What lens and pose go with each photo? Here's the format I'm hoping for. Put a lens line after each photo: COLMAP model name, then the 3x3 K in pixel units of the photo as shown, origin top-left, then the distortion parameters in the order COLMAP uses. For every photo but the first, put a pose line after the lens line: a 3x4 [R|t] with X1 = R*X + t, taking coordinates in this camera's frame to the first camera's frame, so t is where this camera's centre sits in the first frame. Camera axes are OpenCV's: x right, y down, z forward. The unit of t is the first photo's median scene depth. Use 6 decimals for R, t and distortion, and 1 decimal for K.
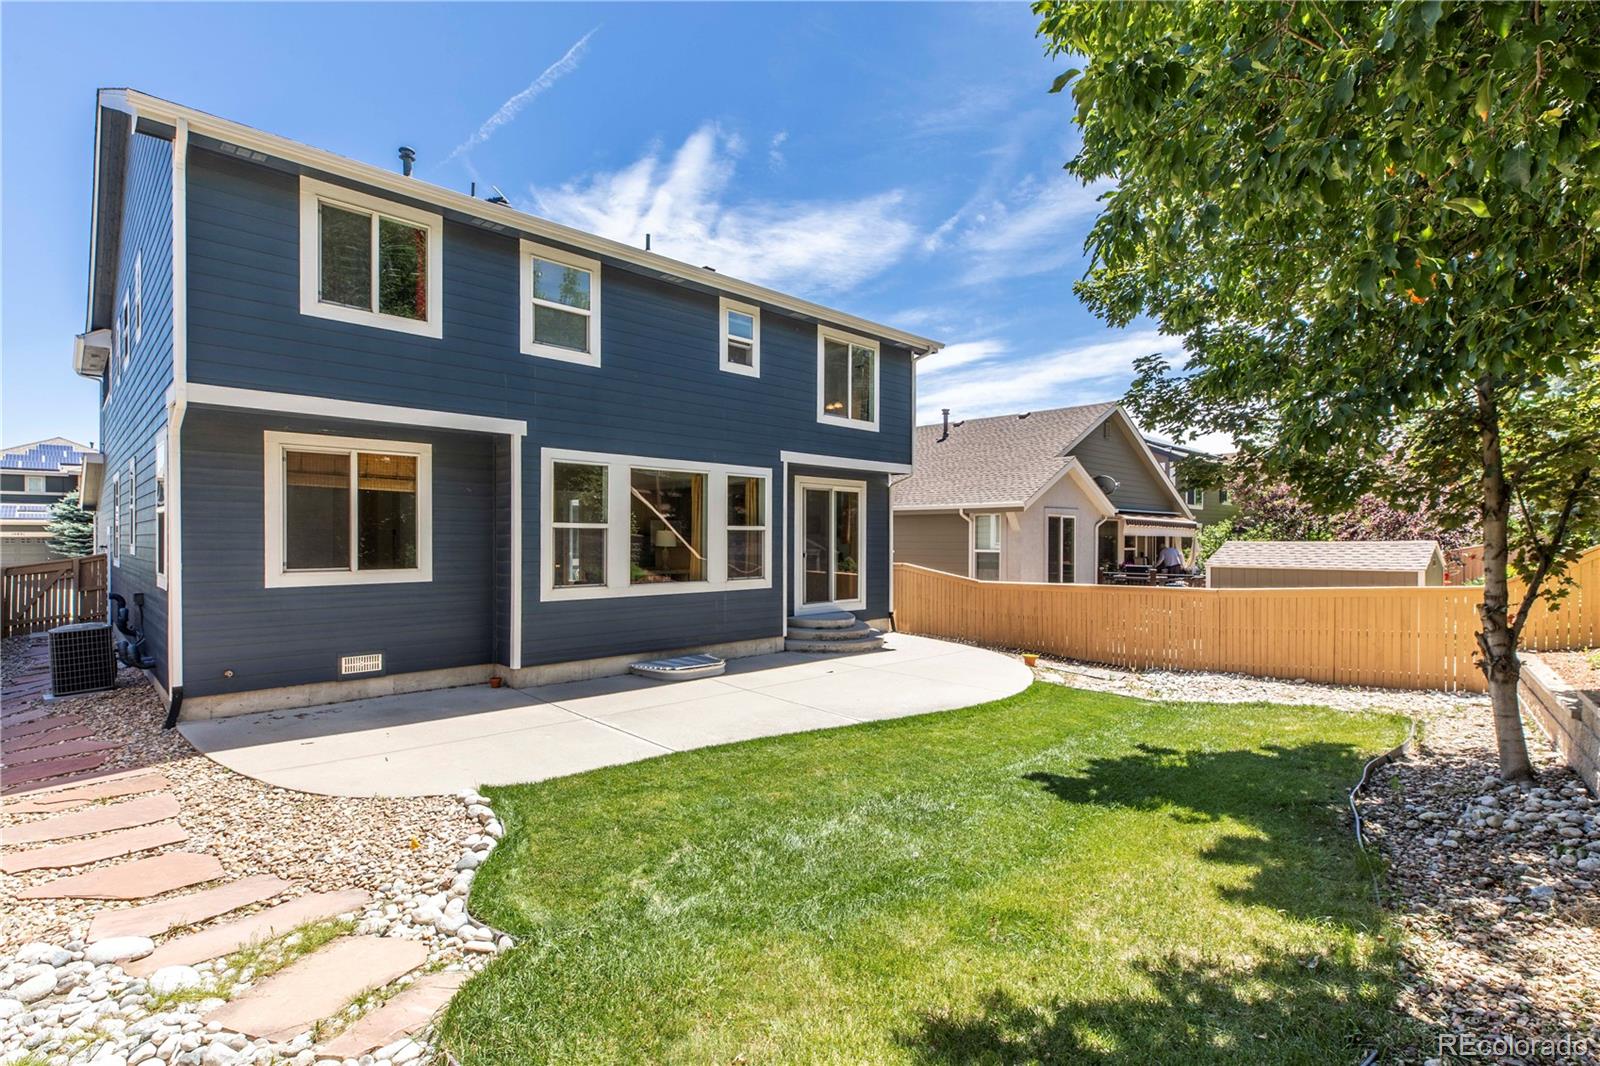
lens RADIAL K [[726.4, 0, 811.7], [0, 726.4, 539.2], [0, 0, 1]] dist [0.010149, -0.001707]
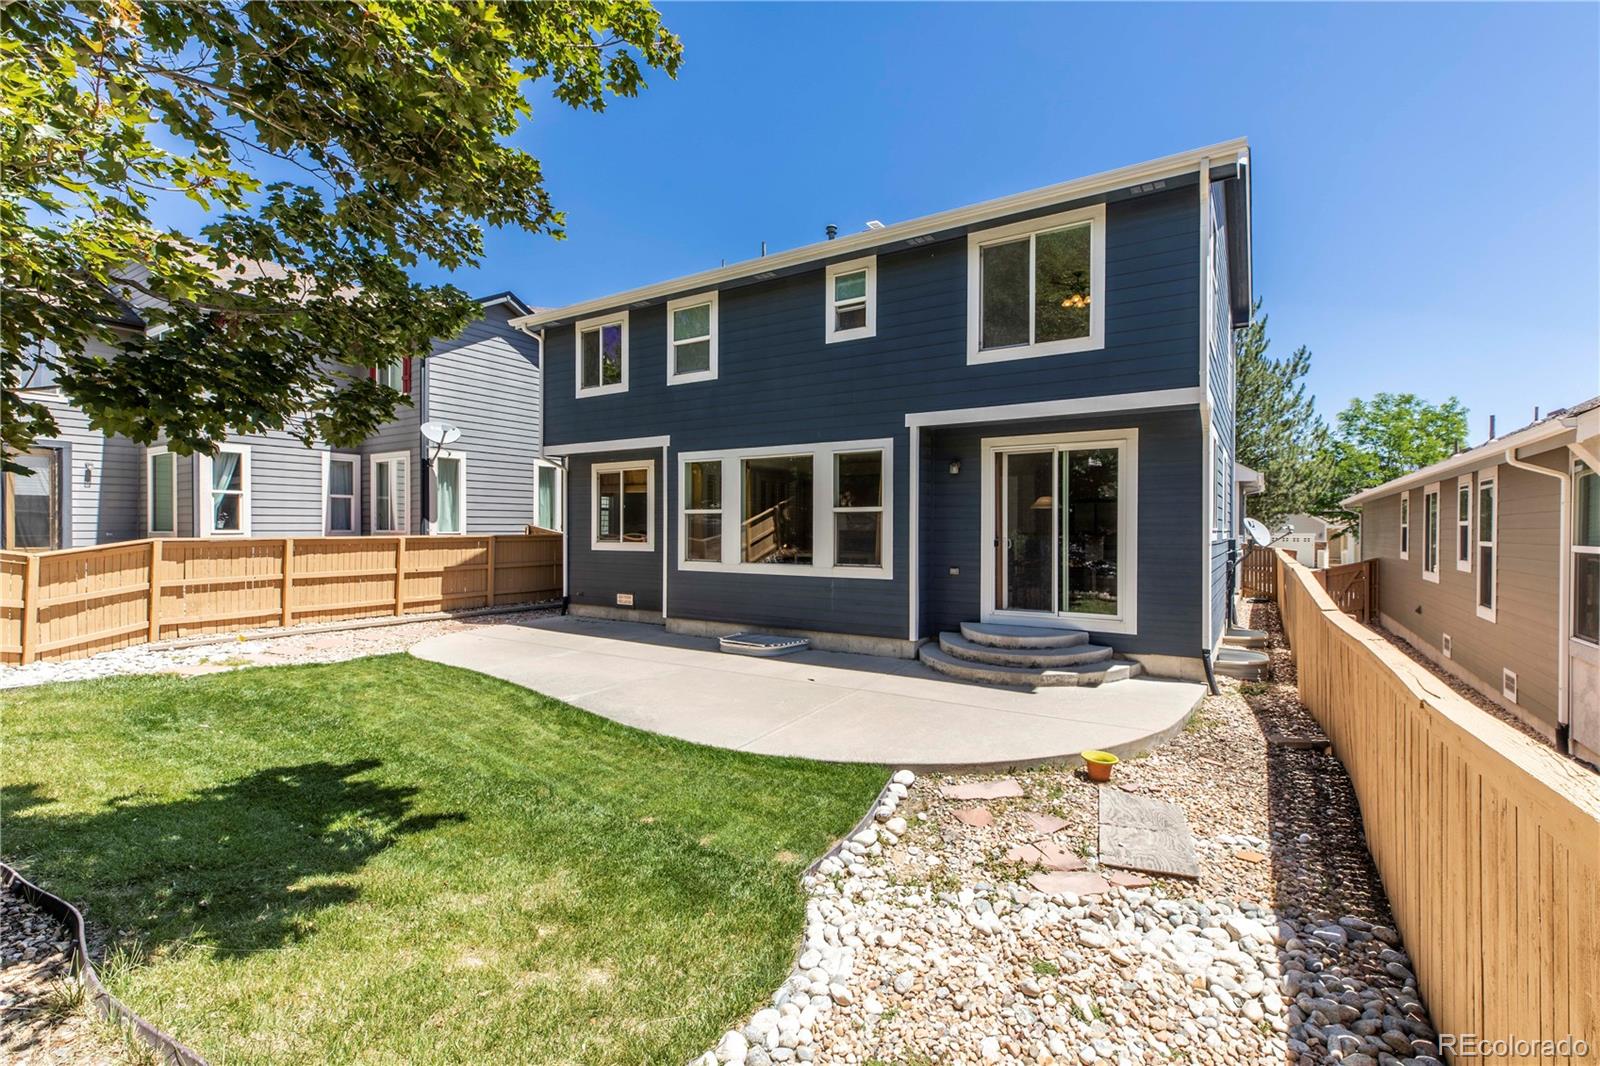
lens RADIAL K [[726.4, 0, 812.9], [0, 726.4, 524.8], [0, 0, 1]] dist [0.010149, -0.001707]
pose [[0.240539, 0.001105, -0.970639, 0.792141], [0.002926, 0.999994, 0.001863, 0.001527], [0.970635, -0.003288, 0.240535, 0.755764]]
